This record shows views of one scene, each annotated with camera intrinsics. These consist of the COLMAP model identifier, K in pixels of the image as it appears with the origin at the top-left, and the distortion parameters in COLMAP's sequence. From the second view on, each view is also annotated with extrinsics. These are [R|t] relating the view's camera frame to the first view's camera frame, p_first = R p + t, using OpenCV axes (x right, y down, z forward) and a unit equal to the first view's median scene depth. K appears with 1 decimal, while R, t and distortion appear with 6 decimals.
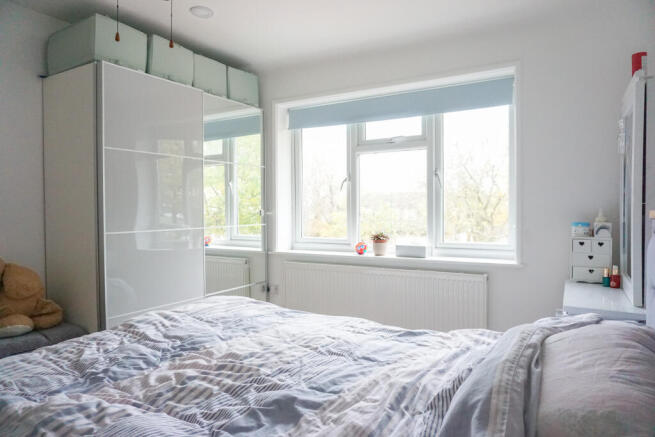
lens RADIAL K [[438.0, 0, 326.1], [0, 438.0, 217.5], [0, 0, 1]] dist [-0.047829, 0.025018]
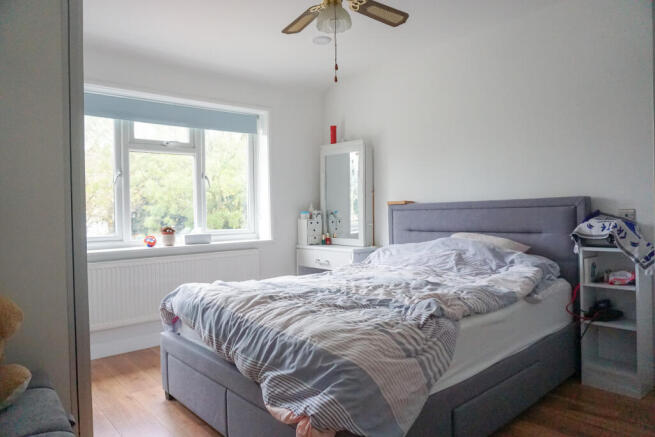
lens RADIAL K [[438.0, 0, 327.5], [0, 438.0, 217.2], [0, 0, 1]] dist [-0.047829, 0.025018]
pose [[0.317525, -0.016339, 0.948109, -0.810843], [0.030804, 0.999502, 0.006908, 0.018614], [-0.947750, 0.027012, 0.317870, 0.261013]]
